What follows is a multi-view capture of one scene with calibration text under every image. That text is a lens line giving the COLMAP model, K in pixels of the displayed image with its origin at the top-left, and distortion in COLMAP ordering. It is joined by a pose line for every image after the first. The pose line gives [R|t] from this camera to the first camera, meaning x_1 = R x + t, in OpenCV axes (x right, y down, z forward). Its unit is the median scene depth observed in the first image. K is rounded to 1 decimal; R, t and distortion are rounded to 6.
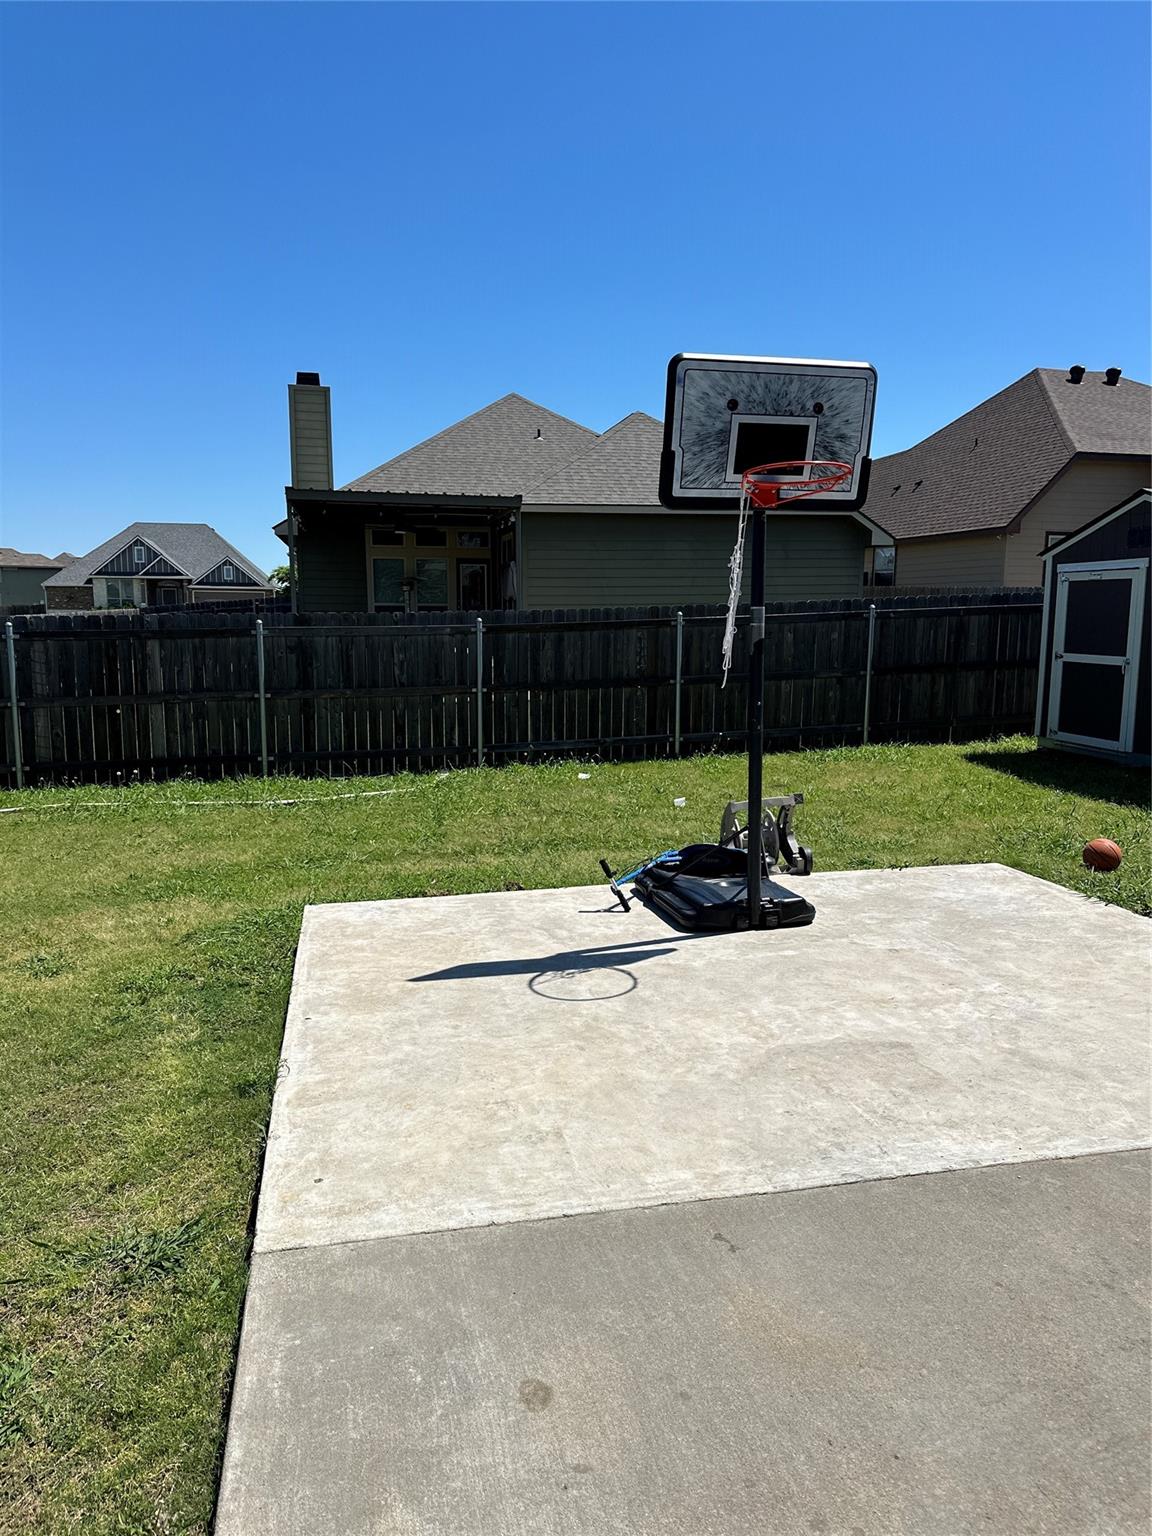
lens RADIAL K [[1069.2, 0, 583.5], [0, 1069.2, 763.2], [0, 0, 1]] dist [0.106814, -0.163807]
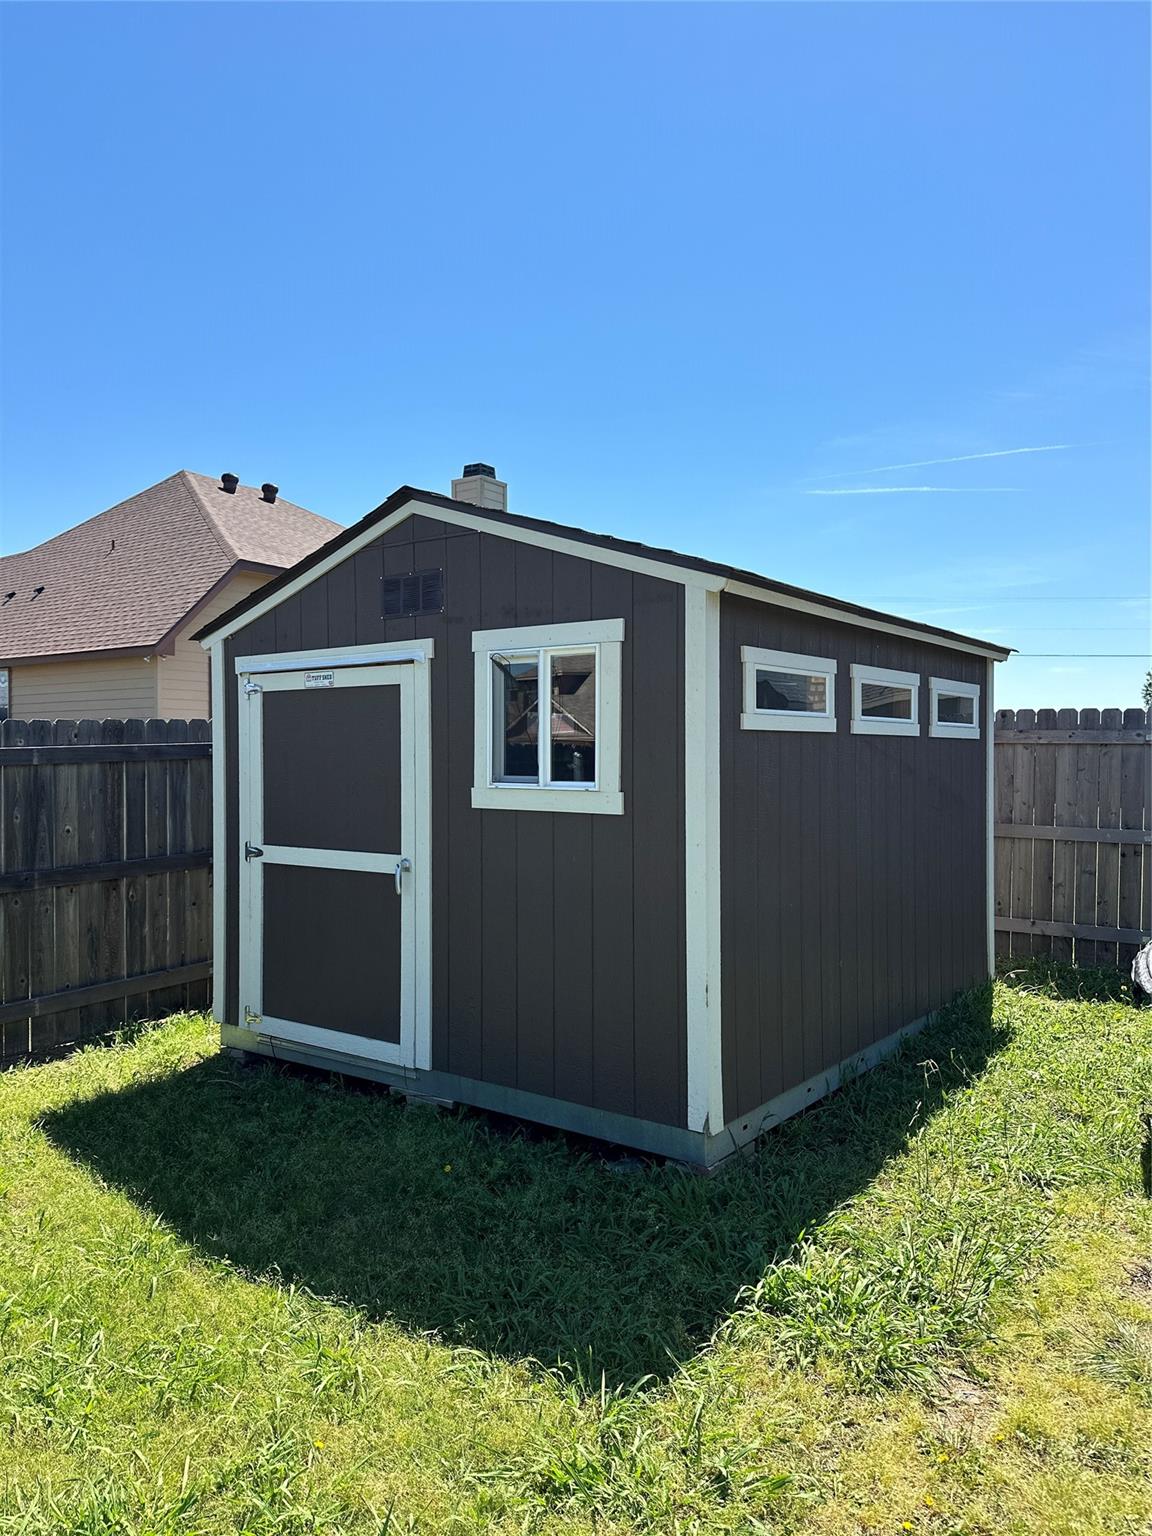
lens RADIAL K [[1069.2, 0, 583.5], [0, 1069.2, 763.2], [0, 0, 1]] dist [0.106814, -0.163807]
pose [[0.746471, -0.011637, 0.665316, 0.222889], [0.100818, 0.990282, -0.095794, -0.072836], [-0.657736, 0.138584, 0.740390, 0.527108]]
